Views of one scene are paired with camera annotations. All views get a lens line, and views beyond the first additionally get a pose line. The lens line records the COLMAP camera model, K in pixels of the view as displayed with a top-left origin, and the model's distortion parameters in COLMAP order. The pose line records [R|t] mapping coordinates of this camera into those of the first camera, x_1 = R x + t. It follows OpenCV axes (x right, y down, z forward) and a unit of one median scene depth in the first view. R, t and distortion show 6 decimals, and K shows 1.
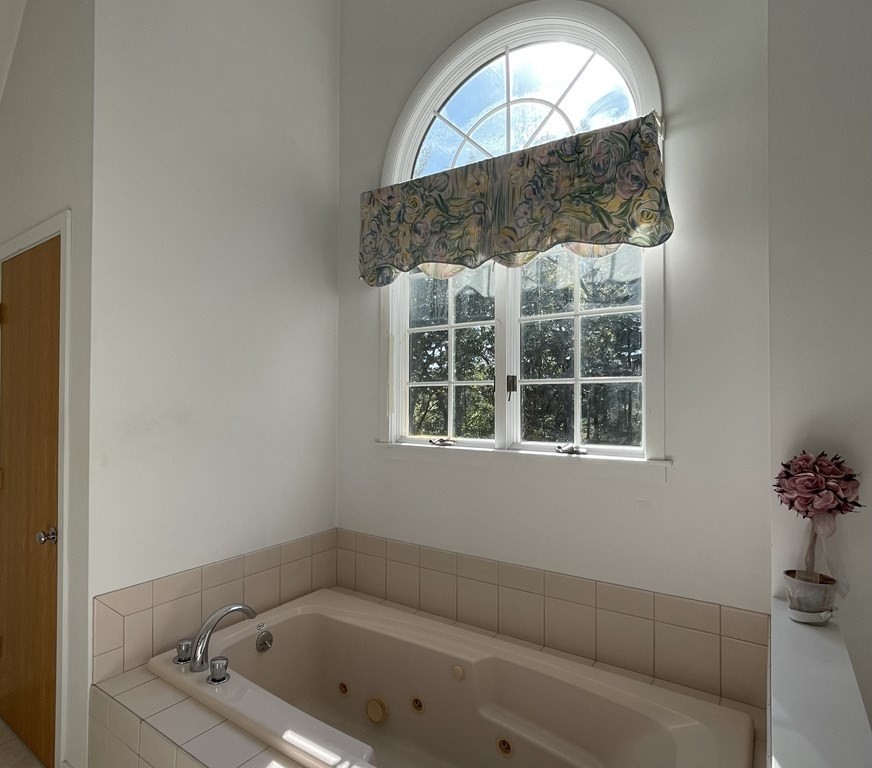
lens RADIAL K [[513.8, 0, 394.5], [0, 513.8, 395.8], [0, 0, 1]] dist [-0.000751, -0.002275]
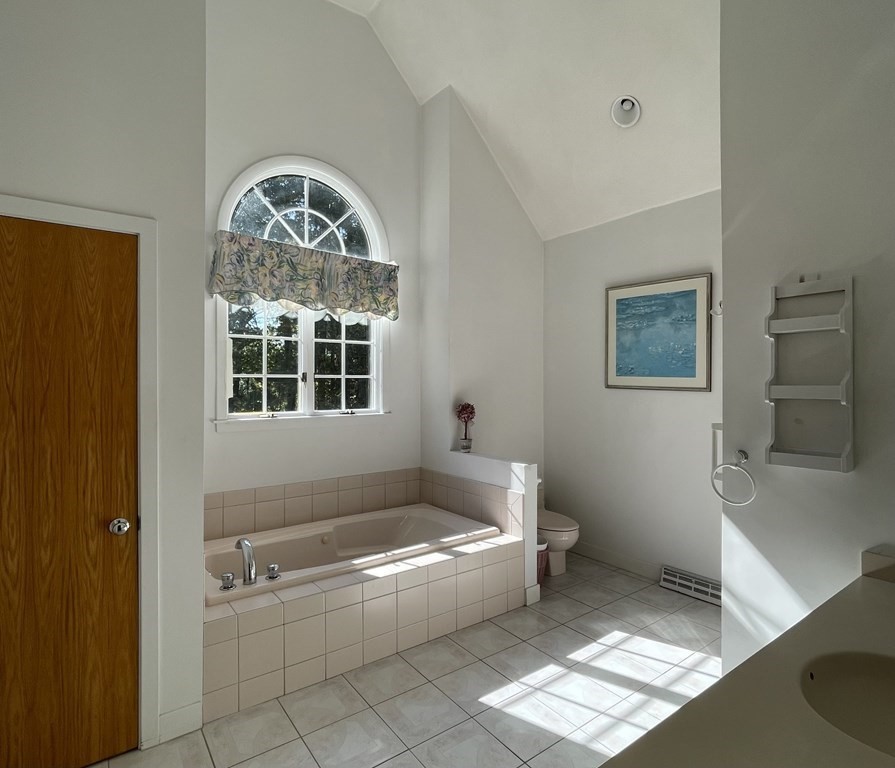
lens RADIAL K [[503.2, 0, 448.5], [0, 503.2, 381.5], [0, 0, 1]] dist [-0.023827, 0.007547]
pose [[0.297058, 0.002112, 0.954857, -1.269717], [-0.012953, 0.999914, 0.001818, -0.019278], [-0.954772, -0.012908, 0.297060, 0.069480]]
